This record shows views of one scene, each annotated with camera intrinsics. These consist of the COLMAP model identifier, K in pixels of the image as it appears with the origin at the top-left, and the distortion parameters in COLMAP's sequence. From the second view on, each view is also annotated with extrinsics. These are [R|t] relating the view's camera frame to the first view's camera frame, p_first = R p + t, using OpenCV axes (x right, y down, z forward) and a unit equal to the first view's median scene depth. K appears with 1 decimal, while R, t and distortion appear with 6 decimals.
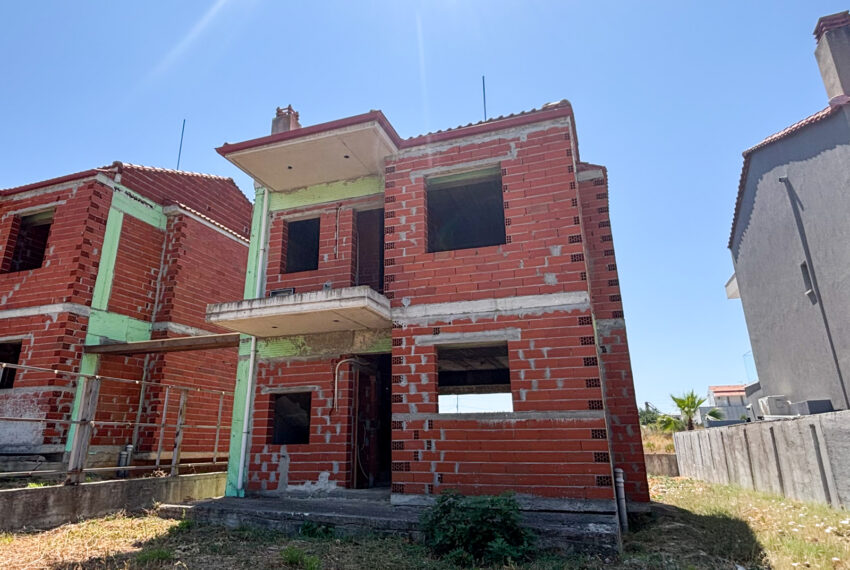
lens RADIAL K [[530.0, 0, 410.2], [0, 530.0, 262.7], [0, 0, 1]] dist [0.048156, -0.073708]
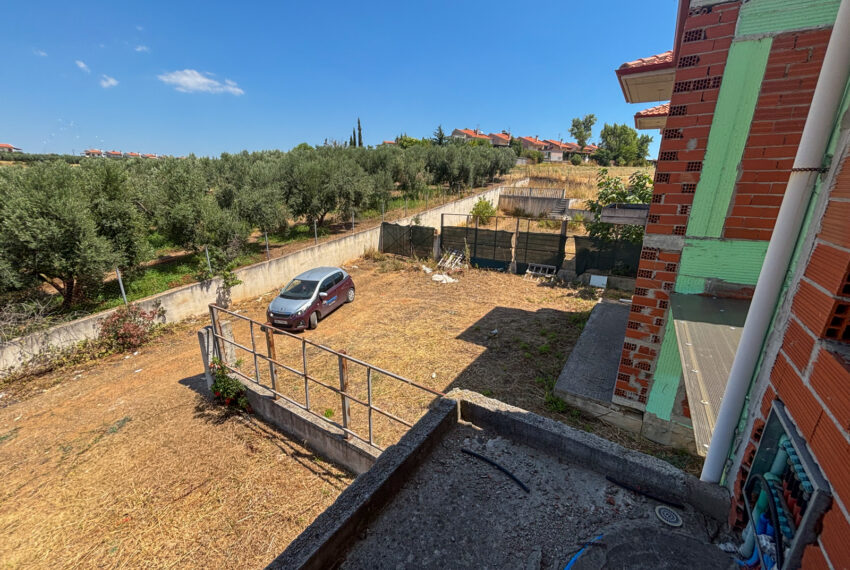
lens RADIAL K [[345.6, 0, 424.5], [0, 345.6, 283.8], [0, 0, 1]] dist [-0.002191, 0.000019]
pose [[-0.229692, 0.283147, -0.931165, -0.133607], [0.304064, 0.929732, 0.207708, -0.062386], [0.924547, -0.235425, -0.299647, 1.030469]]
